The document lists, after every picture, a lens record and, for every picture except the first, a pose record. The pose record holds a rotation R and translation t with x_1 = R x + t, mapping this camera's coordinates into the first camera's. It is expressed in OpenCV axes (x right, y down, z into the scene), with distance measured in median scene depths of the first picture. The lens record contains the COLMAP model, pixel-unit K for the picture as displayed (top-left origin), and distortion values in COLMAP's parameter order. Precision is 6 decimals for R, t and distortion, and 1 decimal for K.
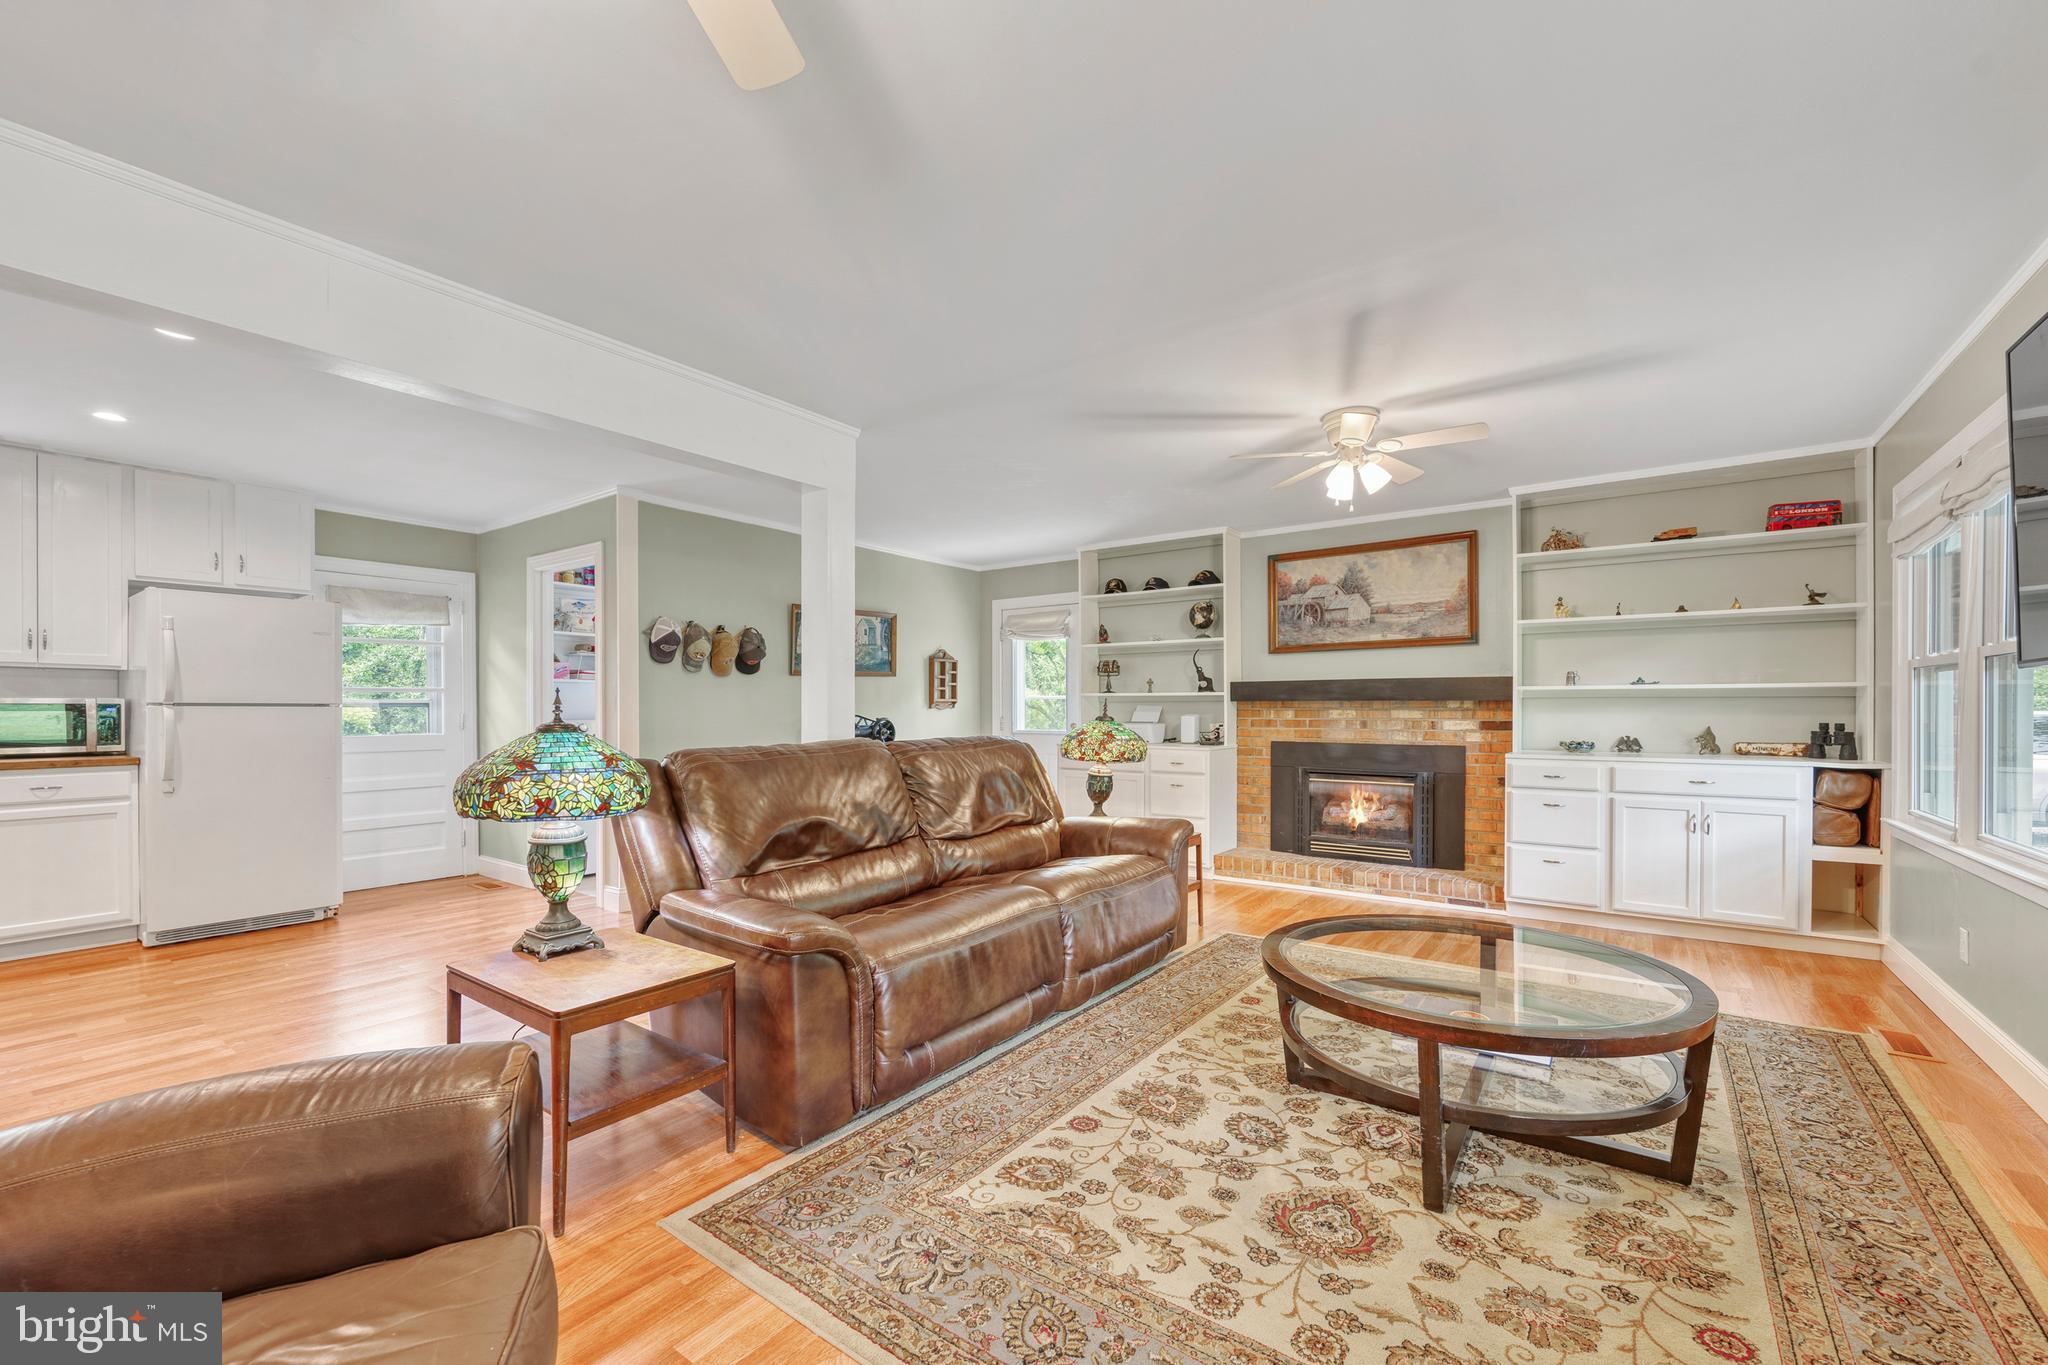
lens RADIAL K [[830.5, 0, 1020.7], [0, 830.5, 715.8], [0, 0, 1]] dist [0.000194, -0.000907]
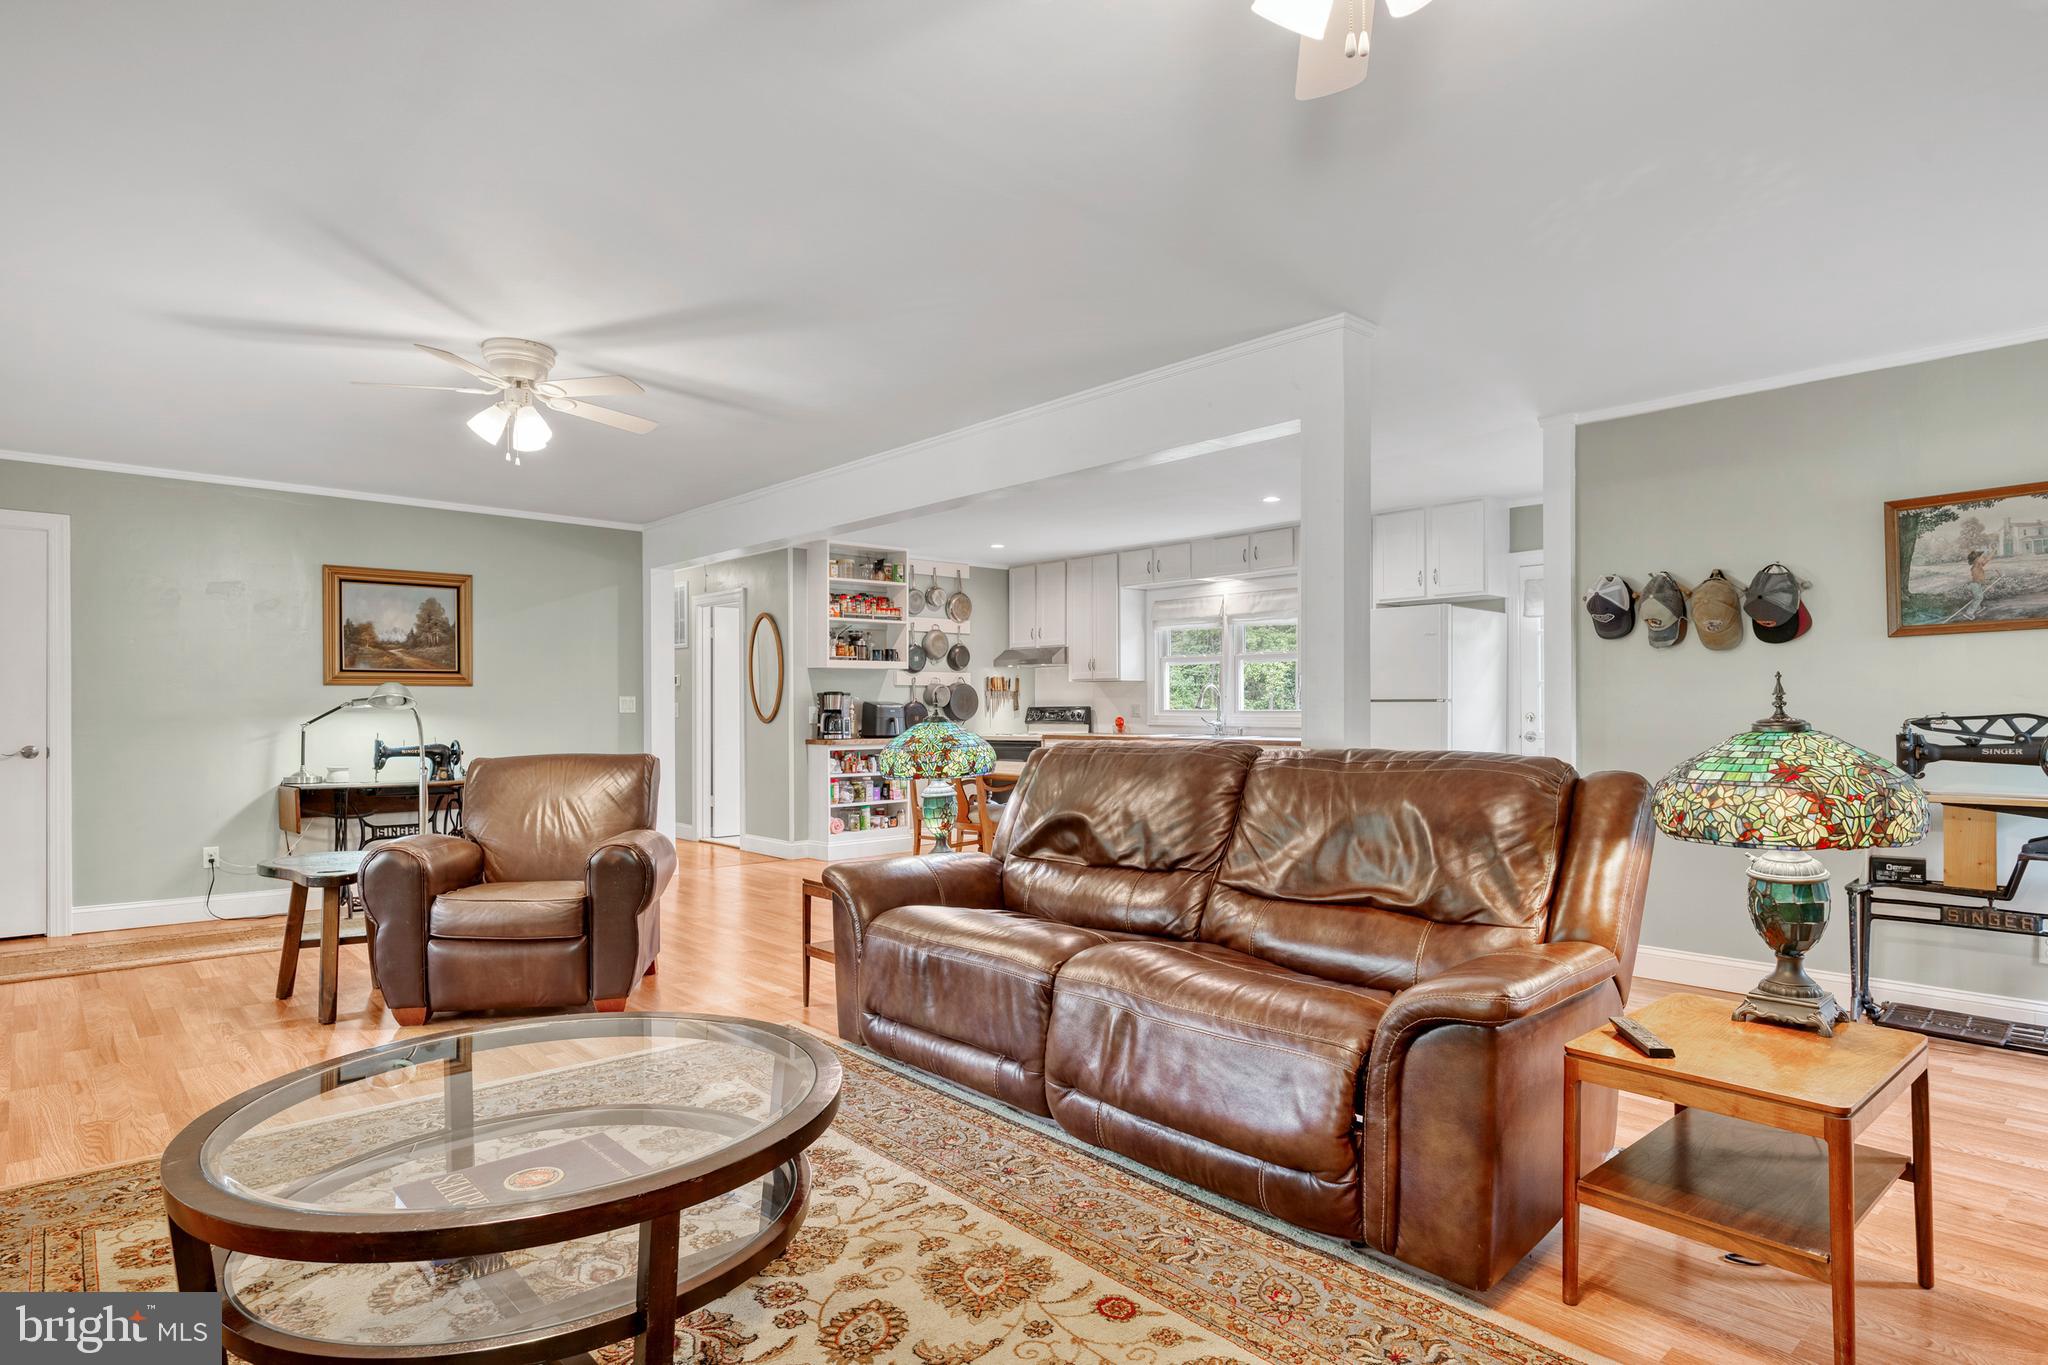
lens RADIAL K [[1112.6, 0, 1054.4], [0, 1112.6, 703.2], [0, 0, 1]] dist [-0.005134, 0.002956]
pose [[-0.191433, -0.002427, -0.981503, 0.664741], [-0.002152, 0.999996, -0.002054, -0.005032], [0.981503, 0.001719, -0.191438, 0.788510]]
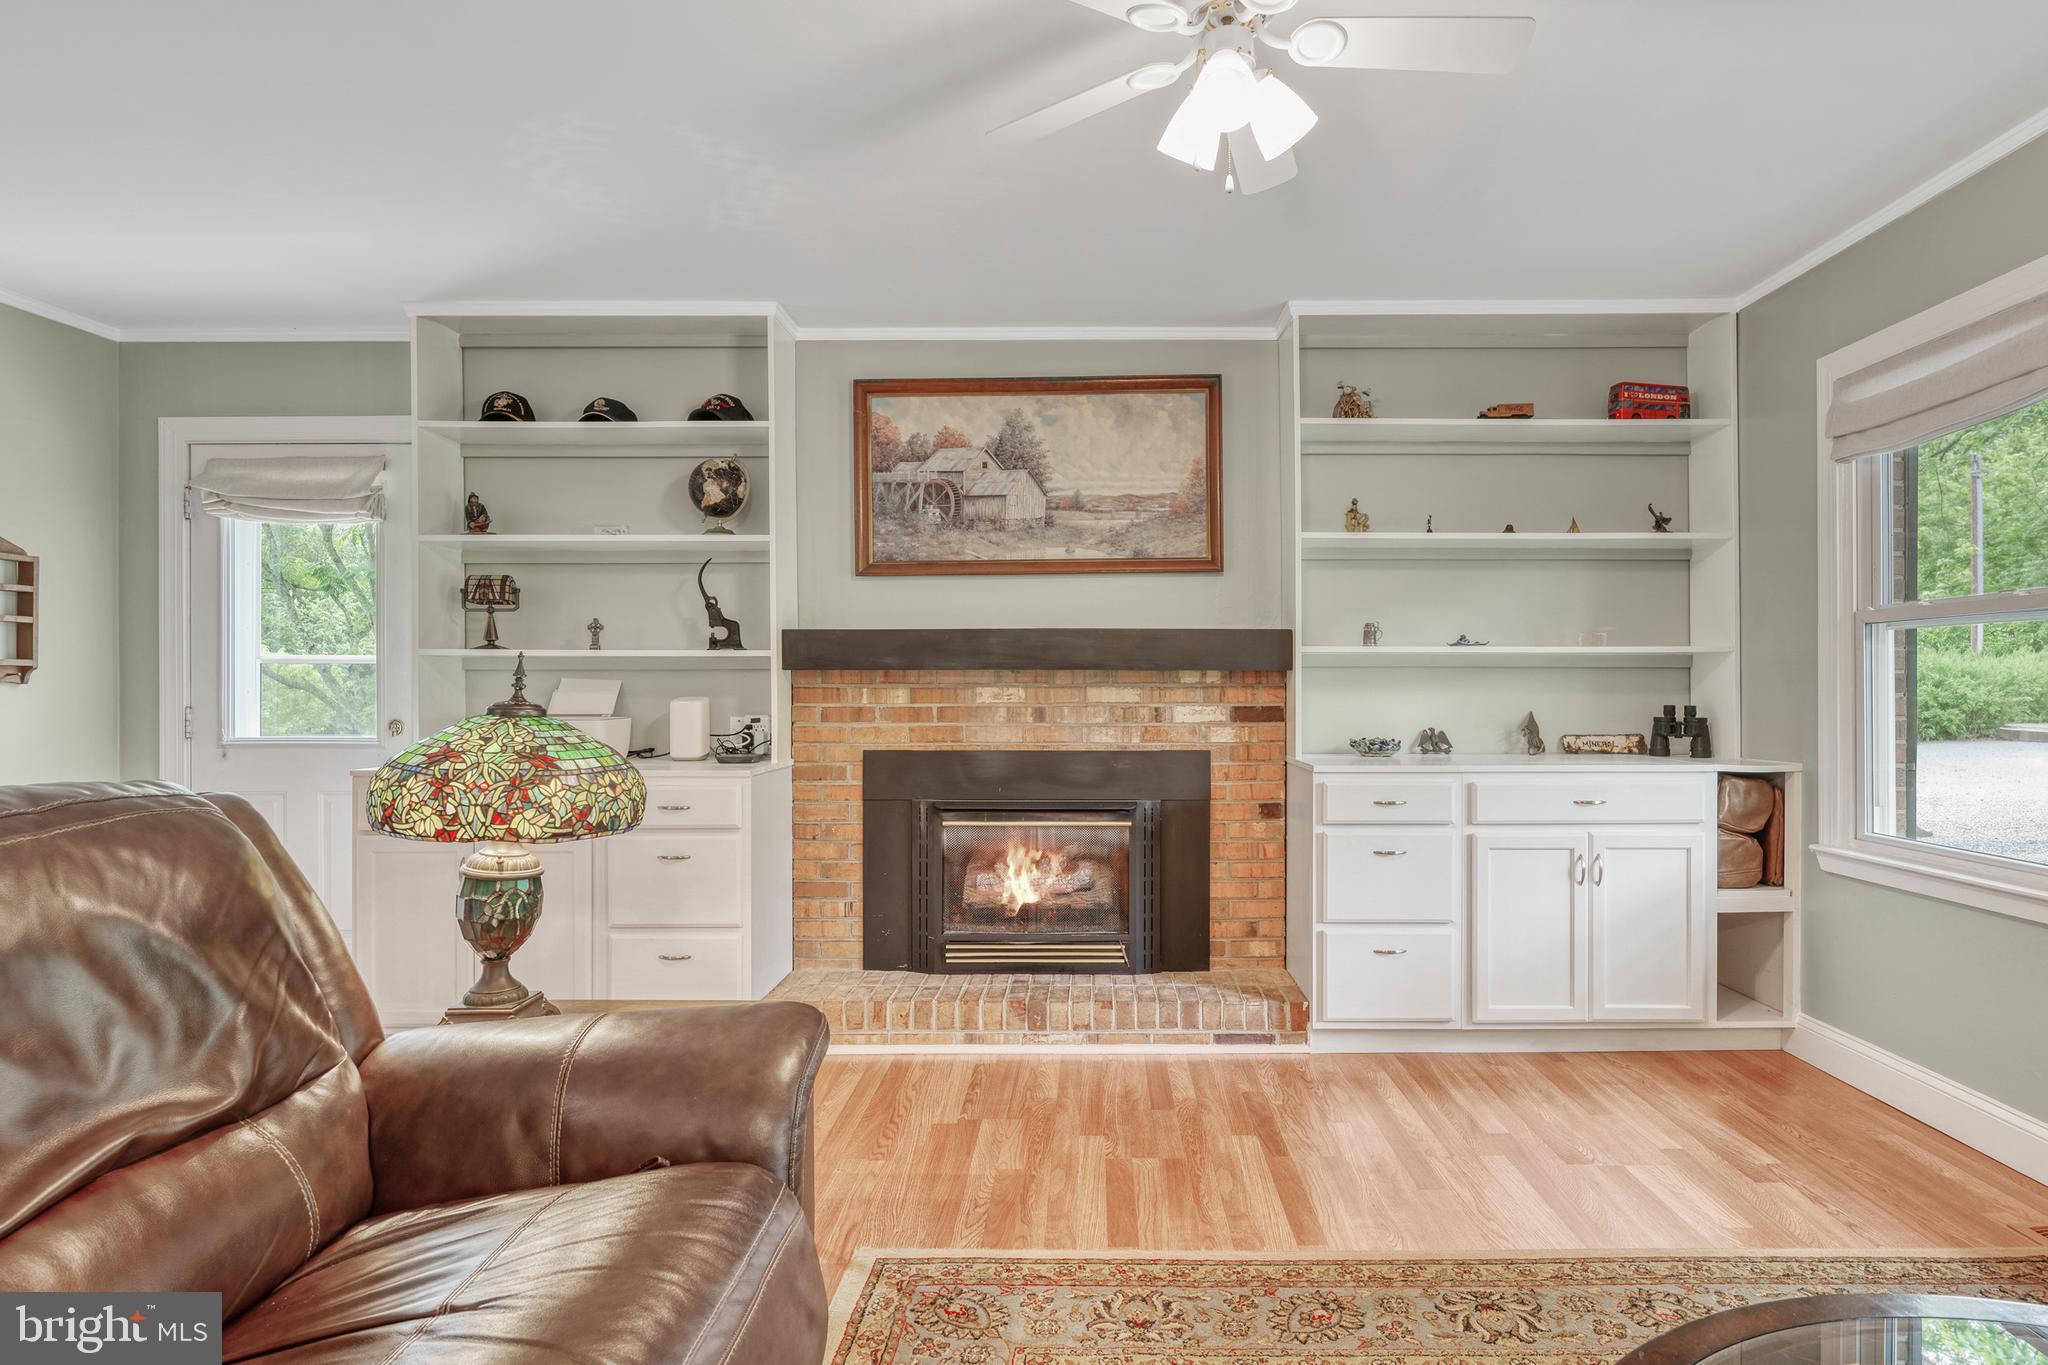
lens RADIAL K [[1112.6, 0, 1082.1], [0, 1112.6, 690.1], [0, 0, 1]] dist [-0.005134, 0.002956]
pose [[0.809448, -0.000838, 0.587191, 0.019726], [0.005457, 0.999967, -0.006095, -0.000875], [-0.587166, 0.008138, 0.809426, 0.489329]]
